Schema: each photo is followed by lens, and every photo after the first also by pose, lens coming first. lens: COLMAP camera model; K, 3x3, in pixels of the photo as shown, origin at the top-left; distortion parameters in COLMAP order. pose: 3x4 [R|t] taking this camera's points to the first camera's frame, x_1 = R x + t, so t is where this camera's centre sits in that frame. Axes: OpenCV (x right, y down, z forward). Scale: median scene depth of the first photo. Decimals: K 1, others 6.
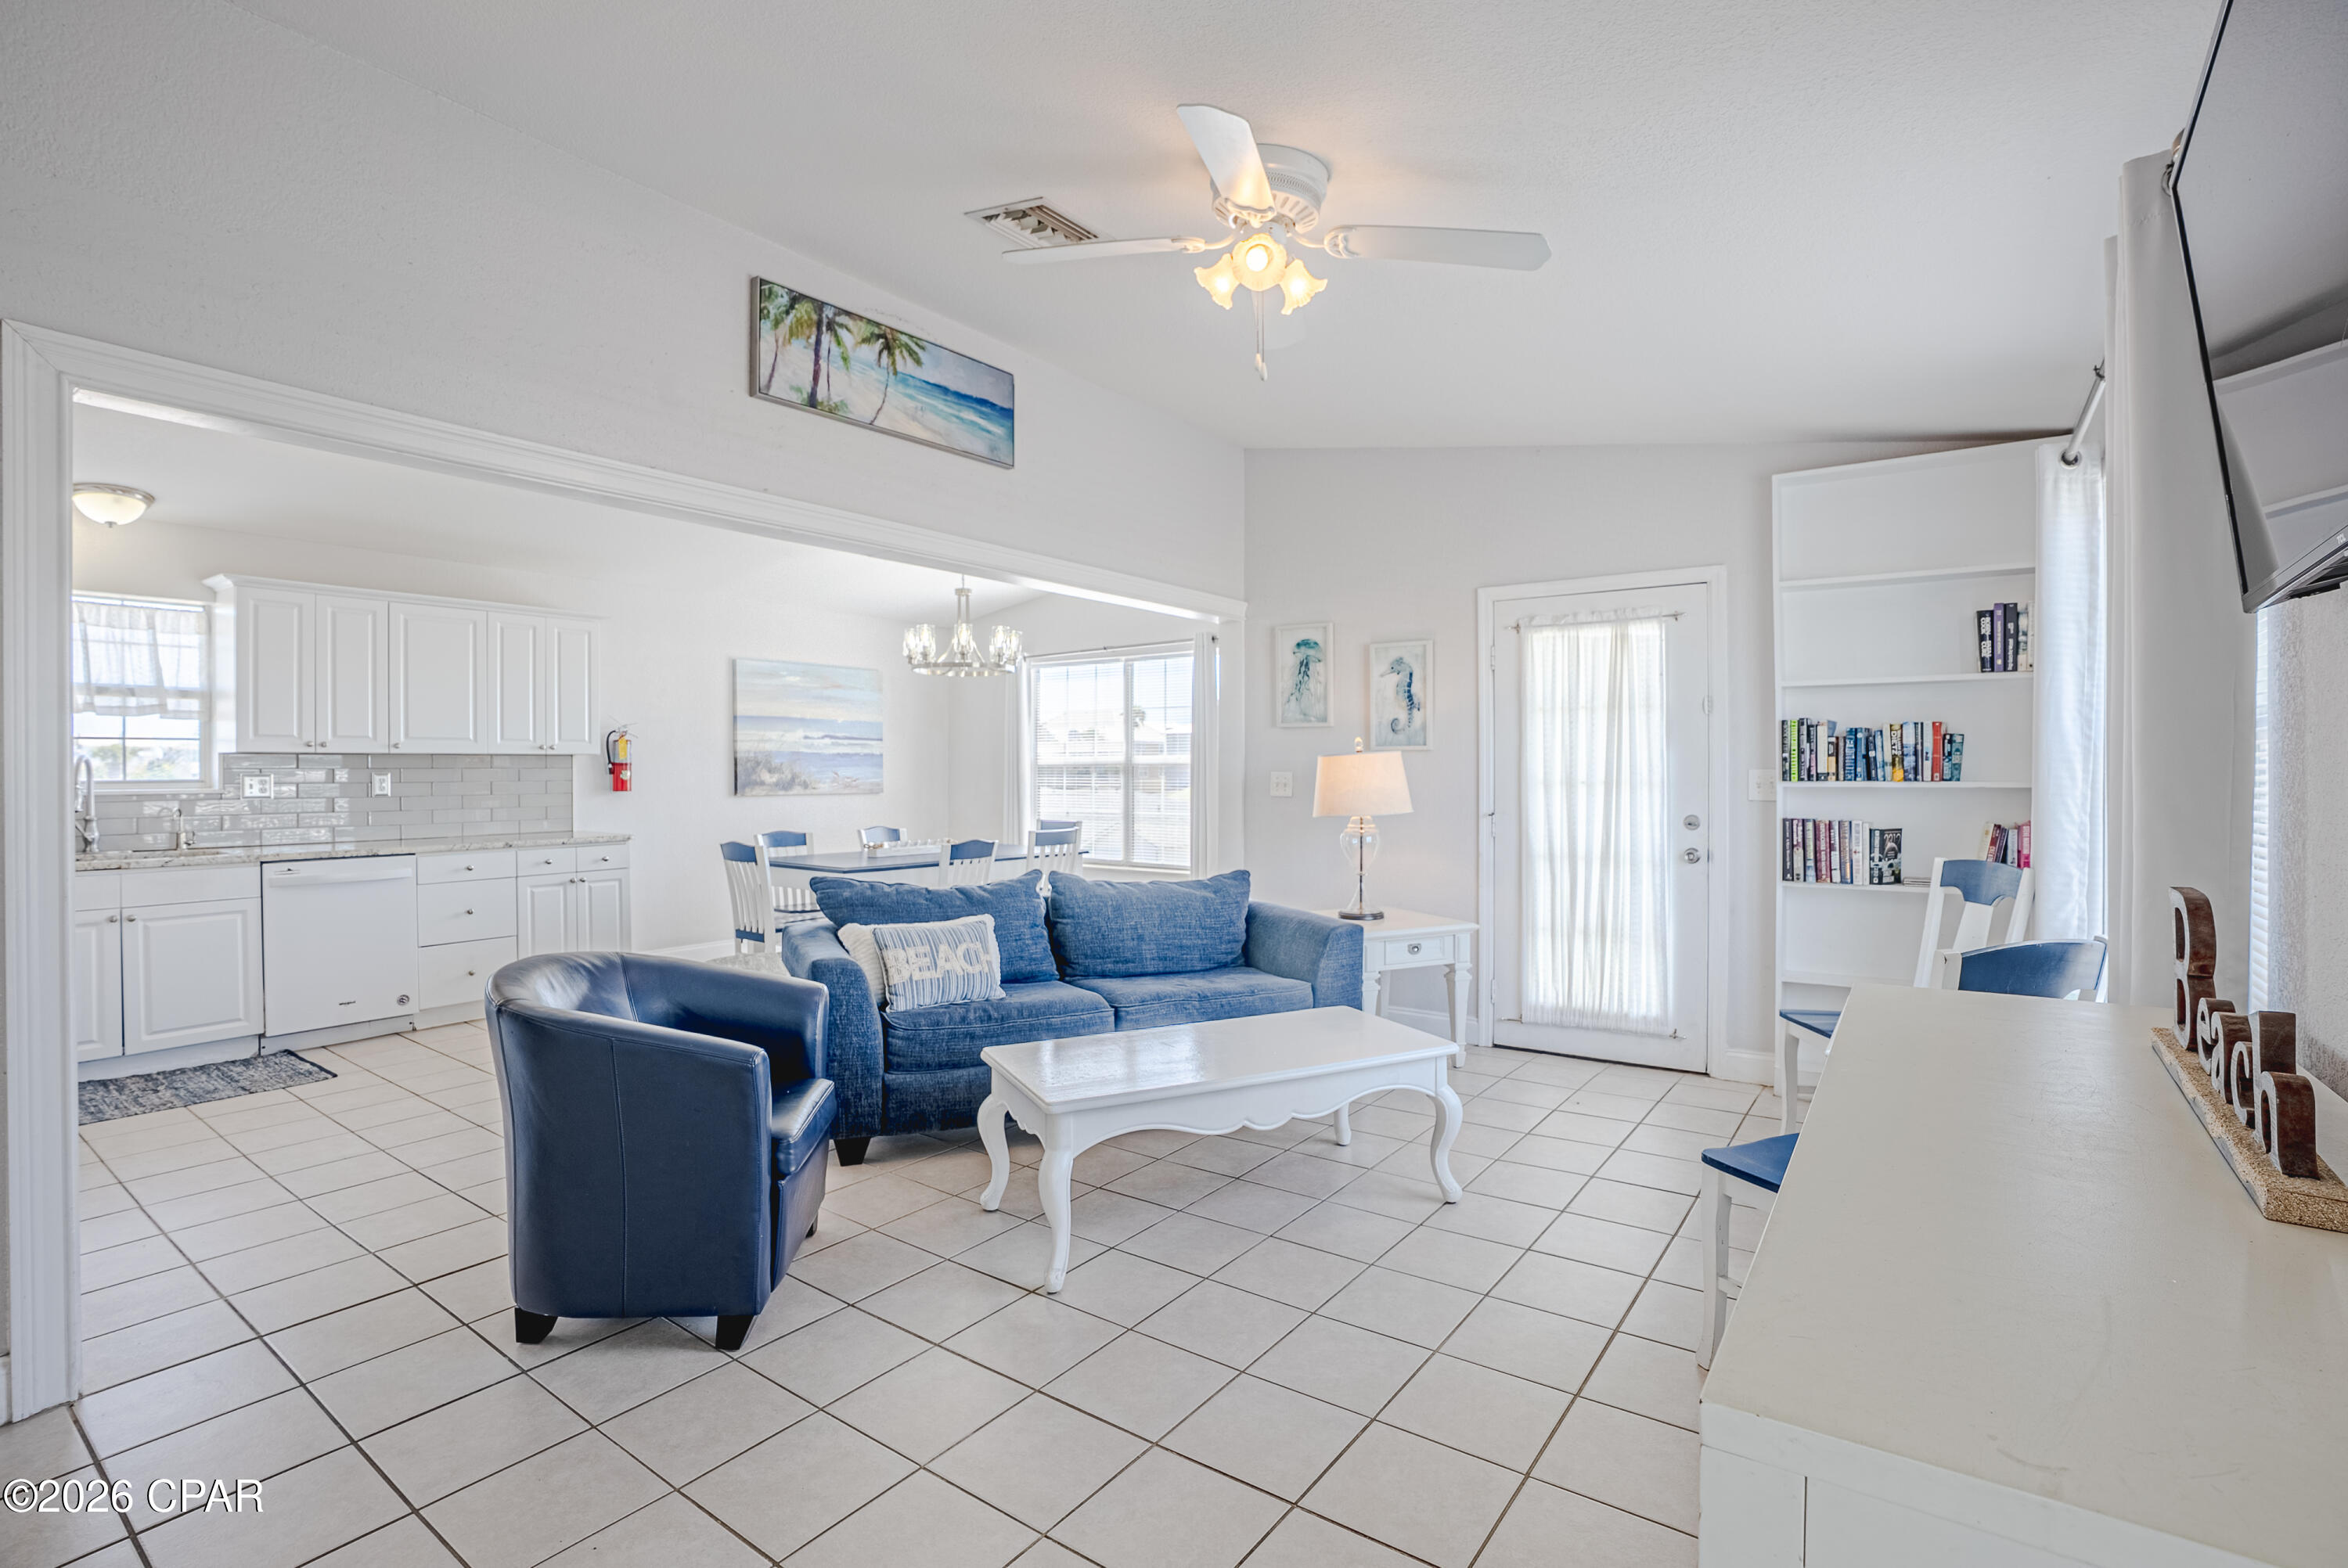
lens RADIAL K [[1099.6, 0, 1183.3], [0, 1099.6, 776.8], [0, 0, 1]] dist [-0.073566, 0.033730]
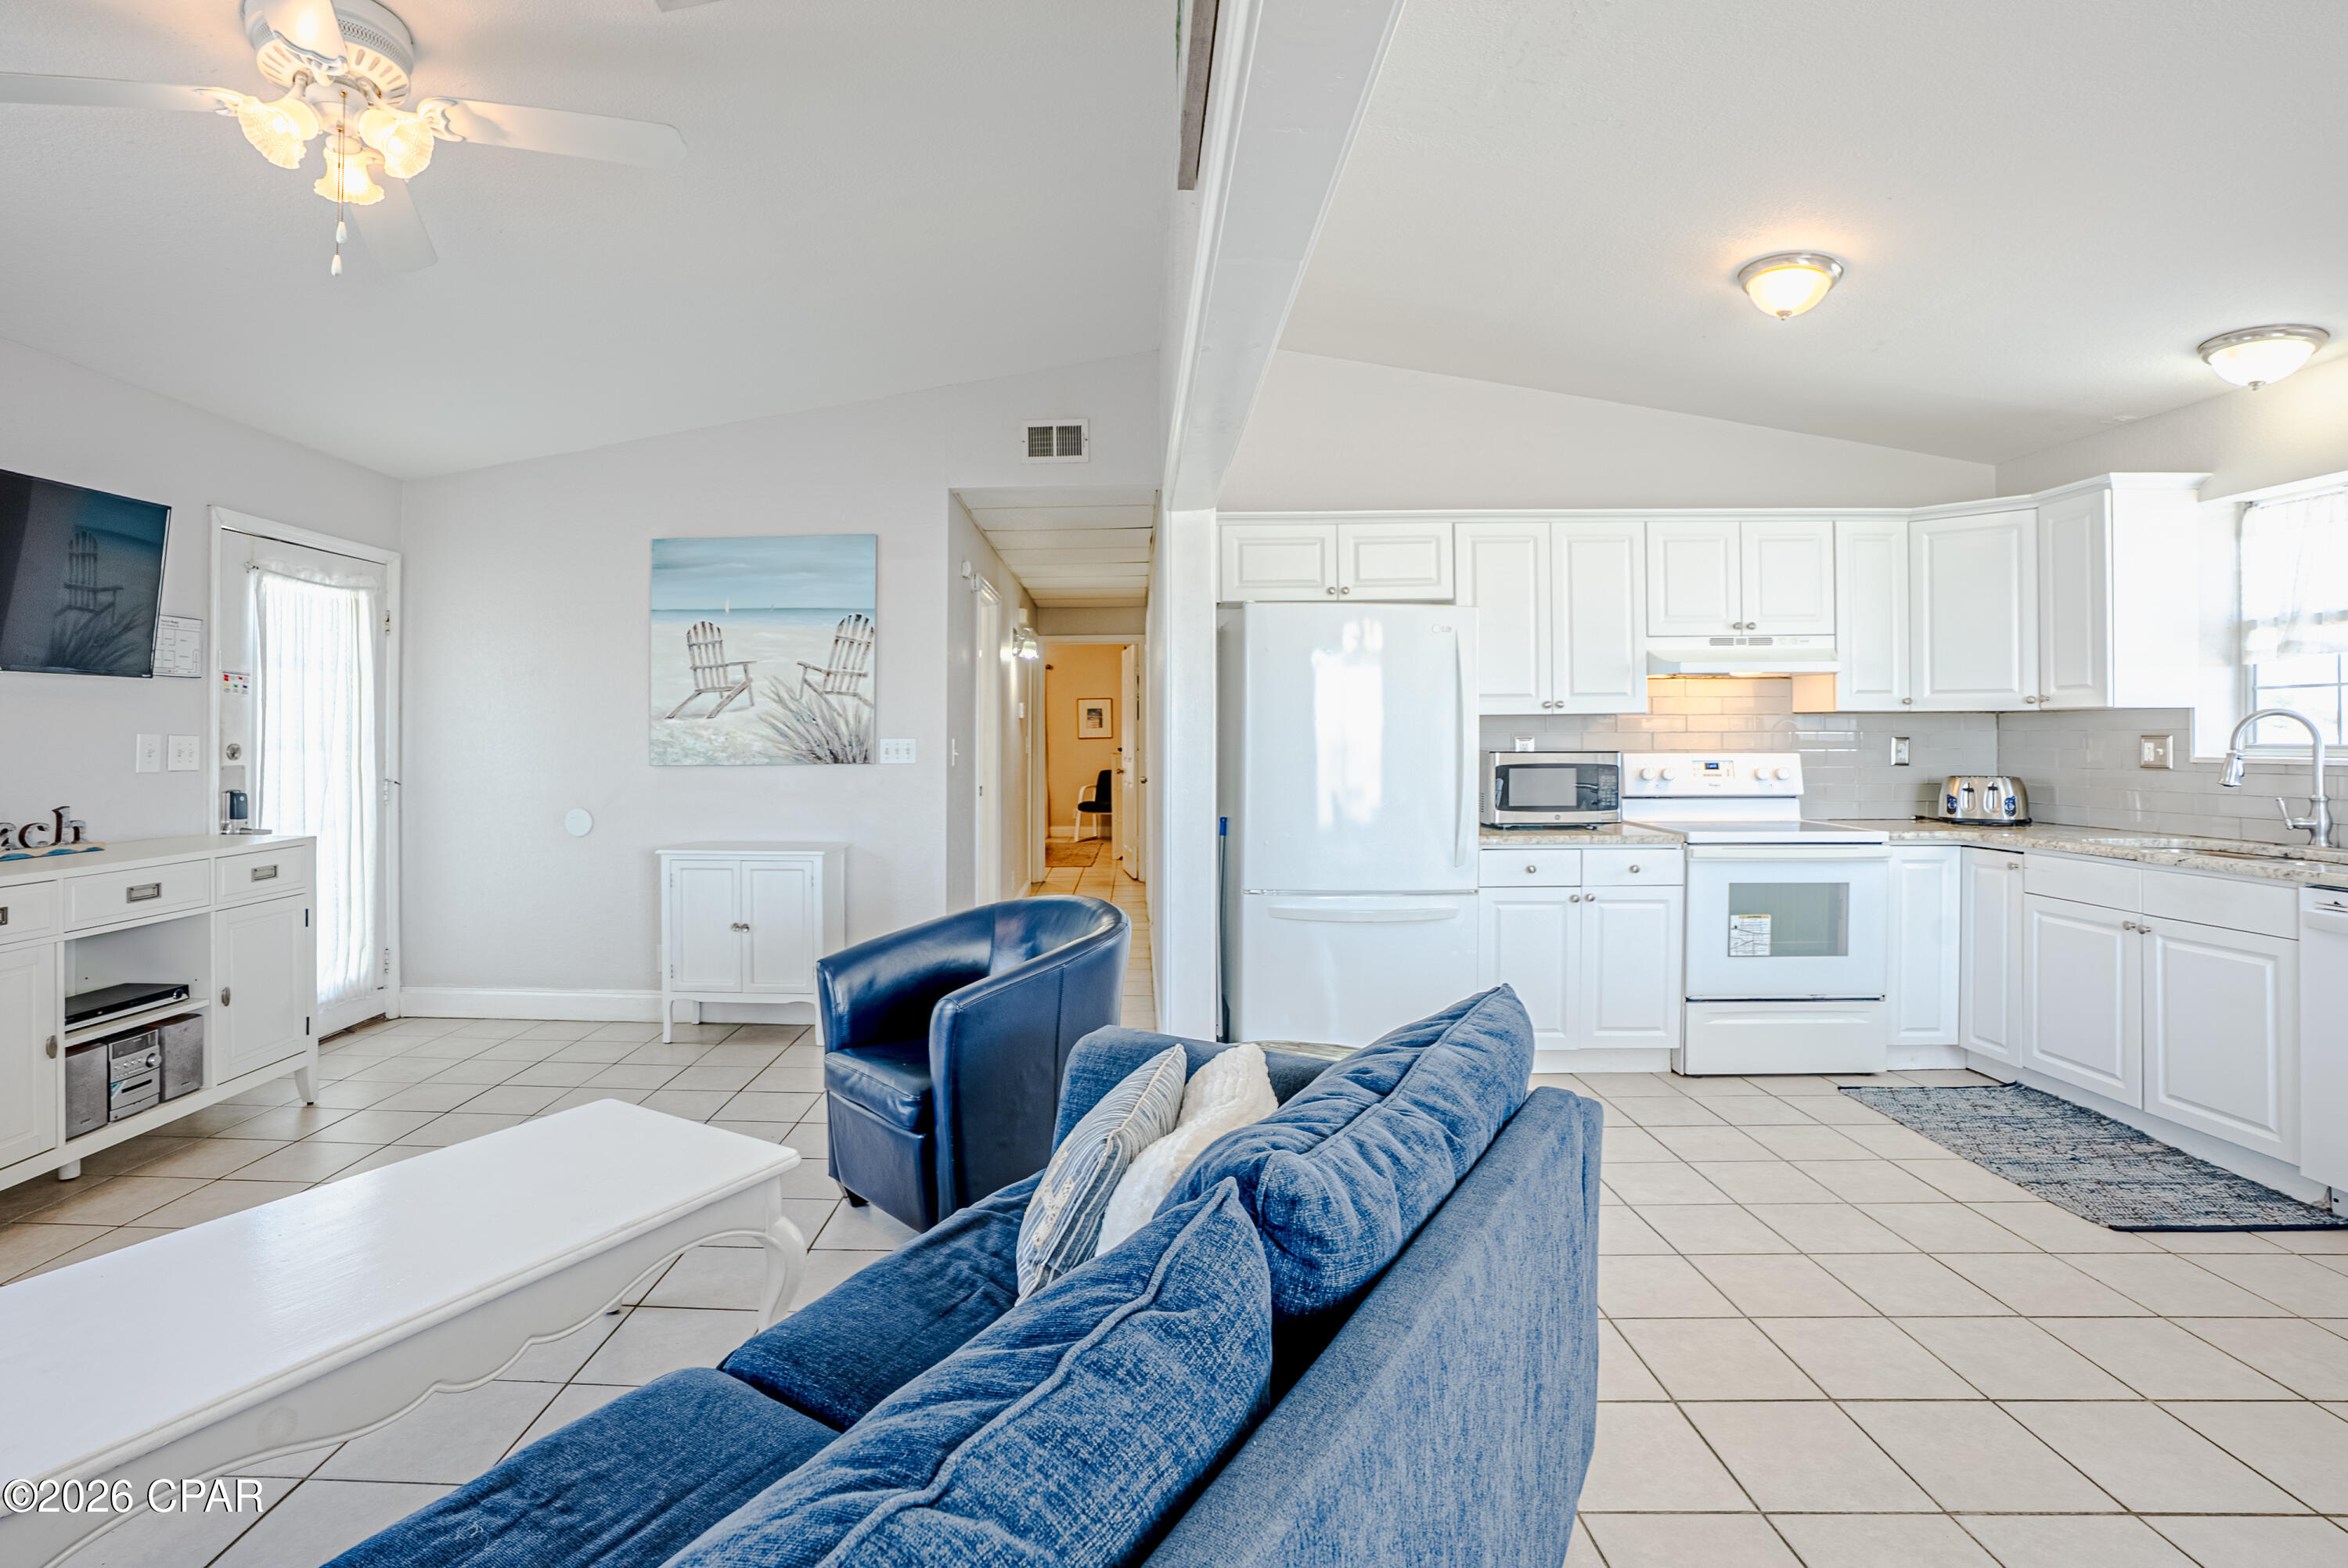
lens RADIAL K [[1092.7, 0, 1101.7], [0, 1092.7, 732.7], [0, 0, 1]] dist [-0.046222, 0.000146]
pose [[-0.832110, 0.003278, -0.554601, 0.009733], [0.001093, 0.999990, 0.004270, -0.007291], [0.554609, 0.002947, -0.832106, 1.080776]]
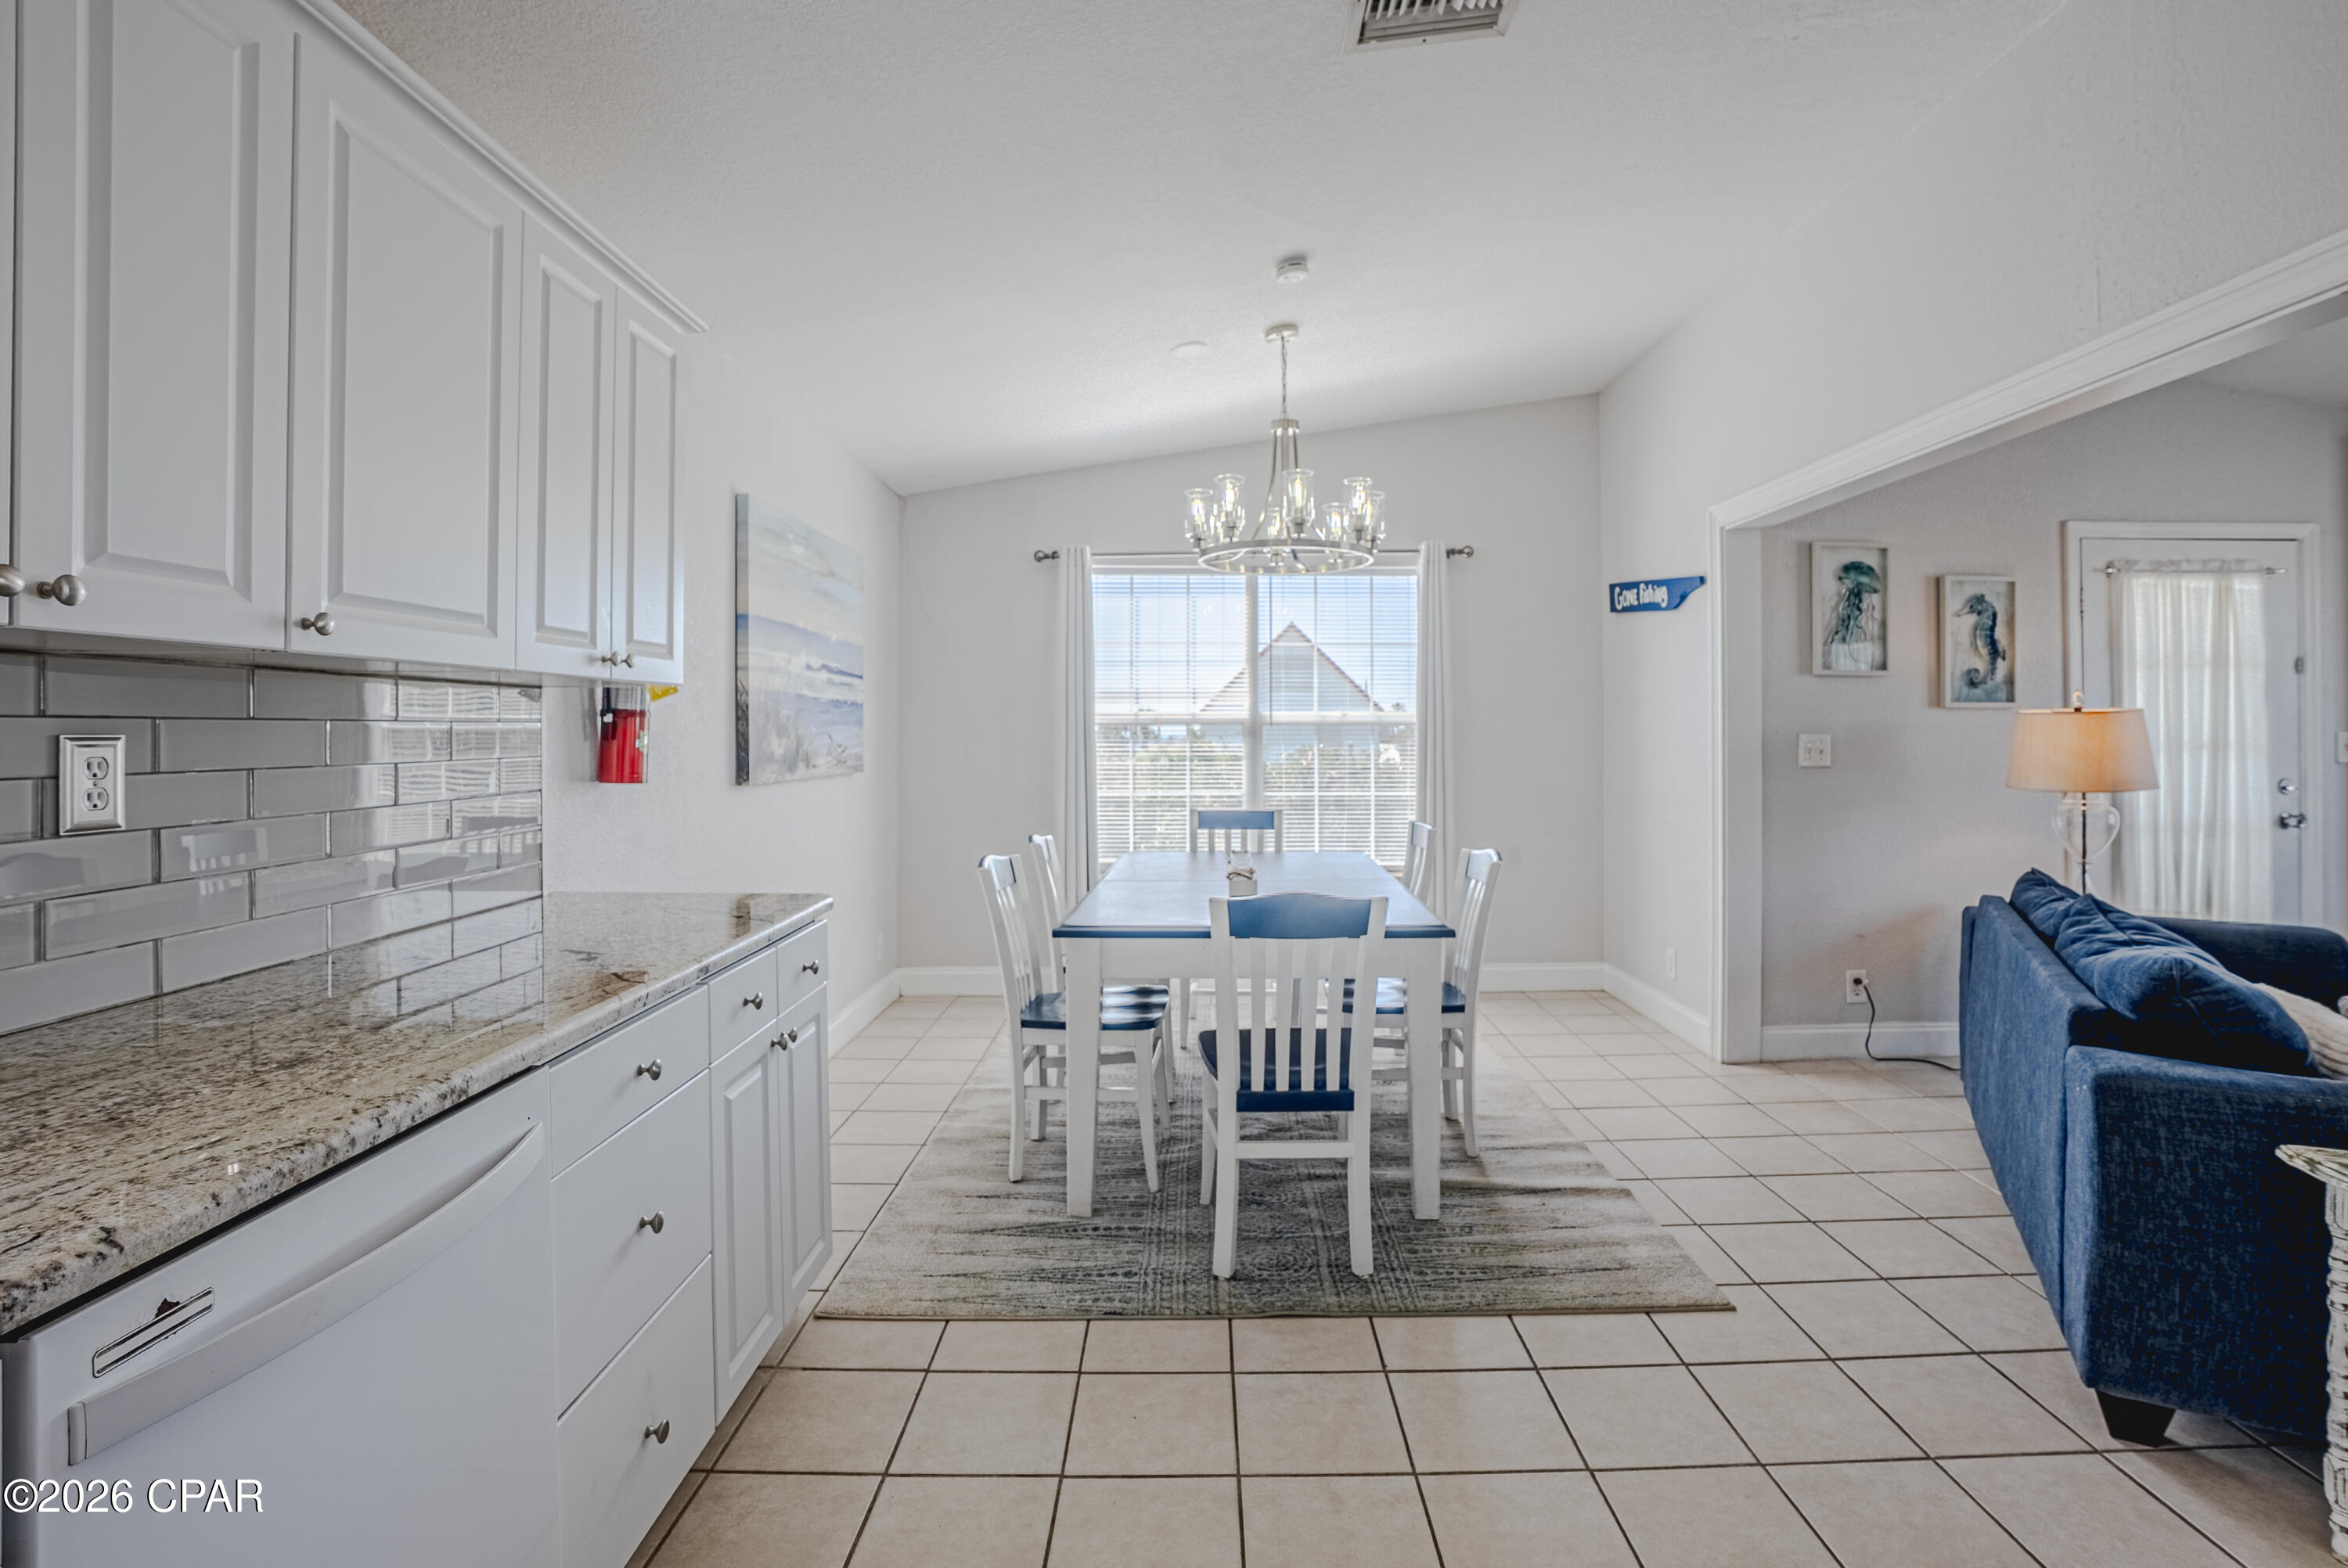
lens RADIAL K [[1108.7, 0, 1203.4], [0, 1108.7, 723.7], [0, 0, 1]] dist [-0.071710, 0.027980]
pose [[0.800777, 0.005964, 0.598933, -0.811089], [0.002848, 0.999901, -0.013765, -0.003086], [-0.598956, 0.012728, 0.800681, 0.762589]]
